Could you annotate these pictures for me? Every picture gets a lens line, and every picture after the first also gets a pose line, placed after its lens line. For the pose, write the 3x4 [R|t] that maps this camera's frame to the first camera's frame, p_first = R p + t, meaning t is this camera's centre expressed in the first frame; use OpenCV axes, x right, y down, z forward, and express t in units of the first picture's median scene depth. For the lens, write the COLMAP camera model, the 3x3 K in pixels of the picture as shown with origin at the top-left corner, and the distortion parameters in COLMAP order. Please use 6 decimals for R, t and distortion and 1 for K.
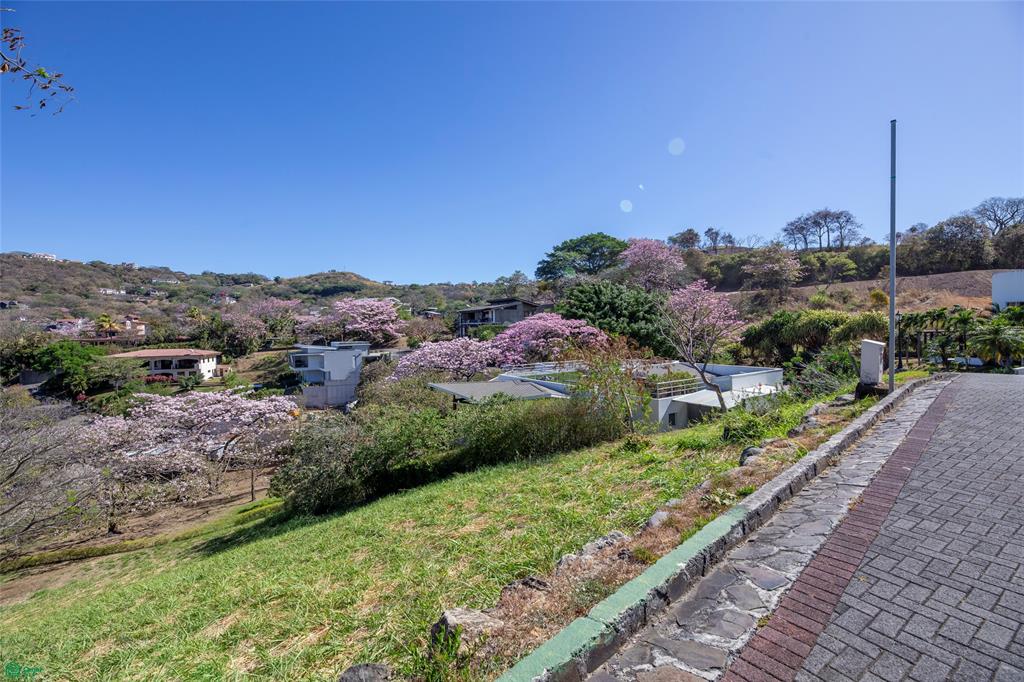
lens RADIAL K [[421.1, 0, 514.1], [0, 421.1, 340.9], [0, 0, 1]] dist [0.001537, -0.003651]
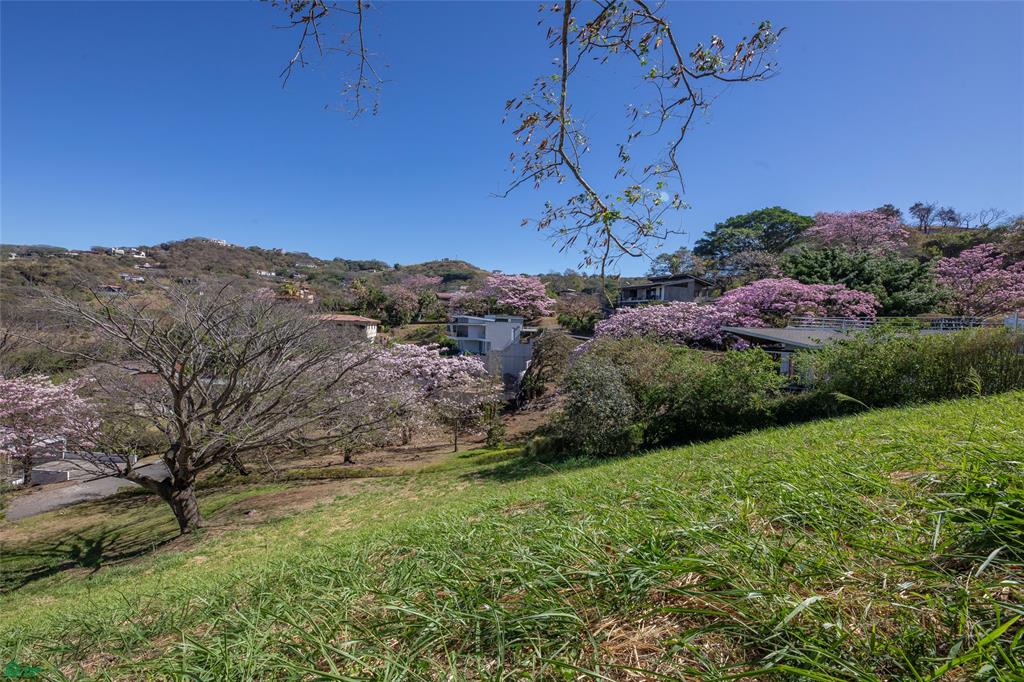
lens RADIAL K [[438.2, 0, 513.6], [0, 438.2, 340.1], [0, 0, 1]] dist [0.002279, -0.002439]
pose [[0.971399, 0.059571, -0.229861, -0.119024], [-0.057673, 0.998223, 0.014974, 0.040408], [0.230345, -0.001289, 0.973108, 0.002167]]
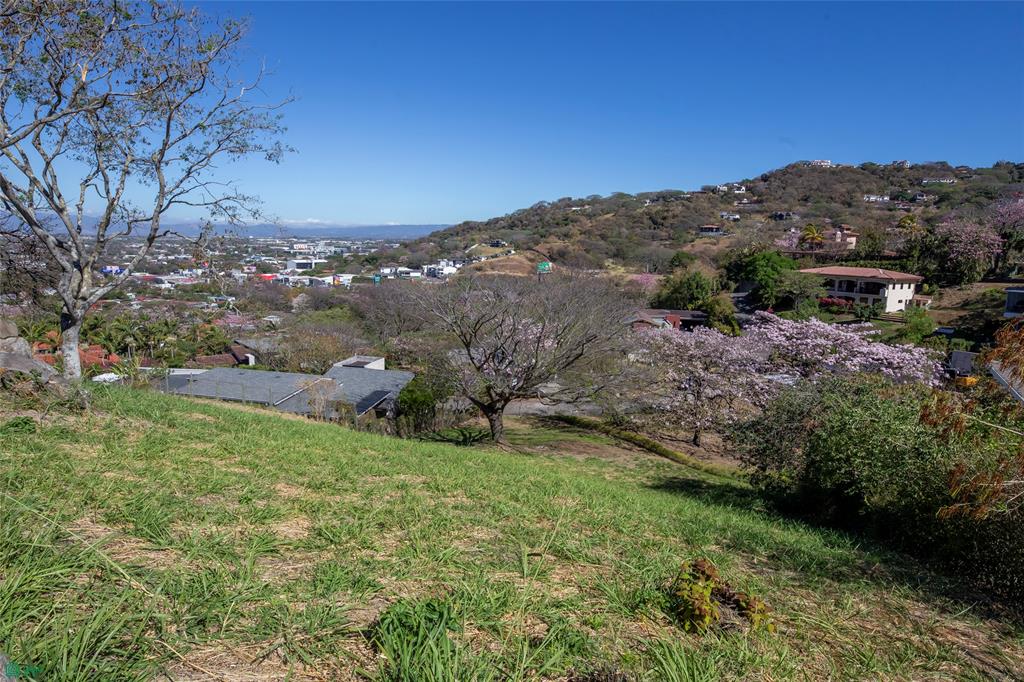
lens RADIAL K [[579.6, 0, 533.6], [0, 579.6, 339.0], [0, 0, 1]] dist [0.007079, -0.002537]
pose [[0.271840, 0.184587, -0.944474, 0.078187], [-0.061546, 0.982758, 0.174355, -0.001558], [0.960372, 0.010732, 0.278513, 0.095013]]
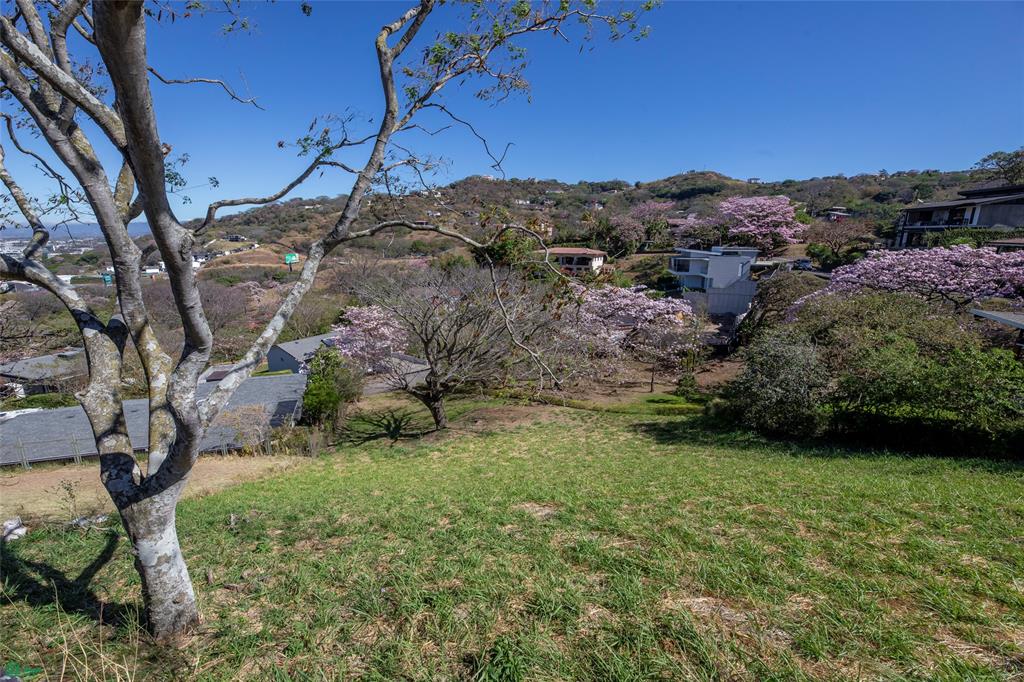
lens RADIAL K [[421.1, 0, 514.1], [0, 421.1, 340.9], [0, 0, 1]] dist [0.001537, -0.003651]
pose [[0.716856, 0.186821, -0.671726, -0.077642], [-0.036944, 0.972257, 0.230978, 0.006187], [0.696242, -0.140761, 0.703870, 0.002922]]
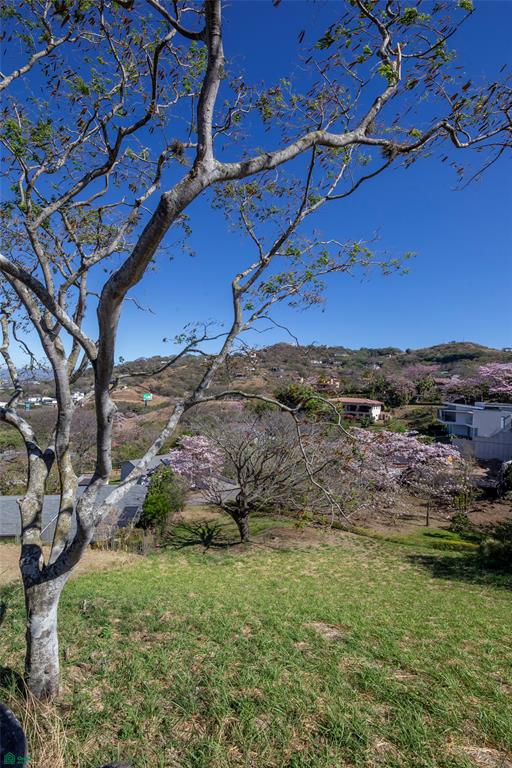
lens RADIAL K [[328.7, 0, 258.2], [0, 328.7, 387.9], [0, 0, 1]] dist [0.002279, -0.002439]
pose [[0.600426, 0.045958, -0.798358, -0.075549], [-0.070954, 0.997471, 0.004057, 0.002447], [0.796526, 0.054211, 0.602169, -0.001585]]
